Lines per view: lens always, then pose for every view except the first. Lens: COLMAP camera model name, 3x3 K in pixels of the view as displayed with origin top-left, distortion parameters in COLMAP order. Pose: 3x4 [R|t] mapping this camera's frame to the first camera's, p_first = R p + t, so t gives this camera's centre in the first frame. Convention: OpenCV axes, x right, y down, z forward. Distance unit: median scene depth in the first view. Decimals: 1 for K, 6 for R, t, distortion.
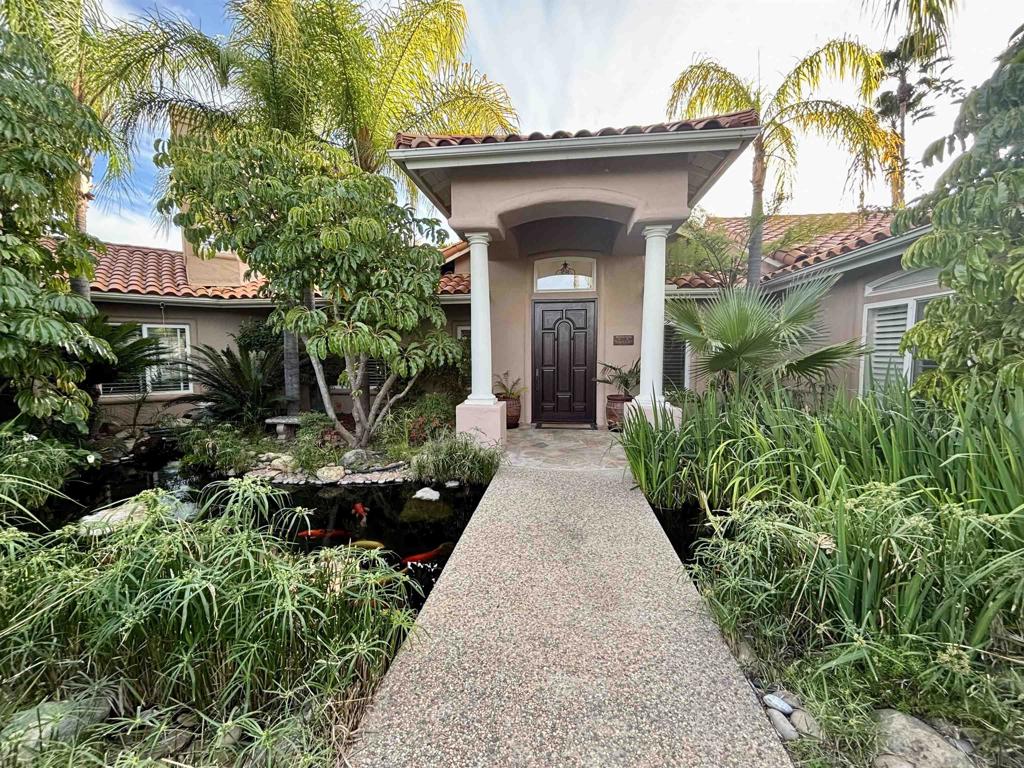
lens RADIAL K [[412.0, 0, 512.0], [0, 412.0, 384.0], [0, 0, 1]] dist [0.000204, 0.000001]
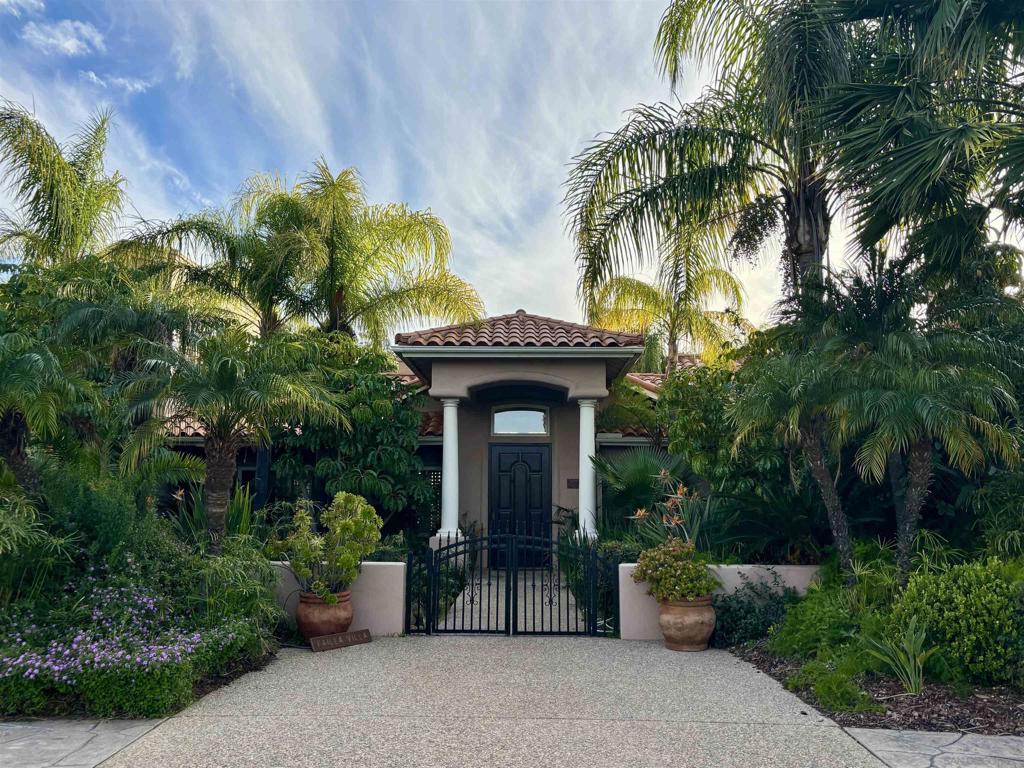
lens RADIAL K [[902.2, 0, 512.0], [0, 902.2, 384.0], [0, 0, 1]] dist [-0.002521, -0.000216]
pose [[0.994904, 0.020723, 0.098674, -0.163072], [-0.000051, 0.978754, -0.205040, 0.154082], [-0.100827, 0.203990, 0.973767, -1.669893]]
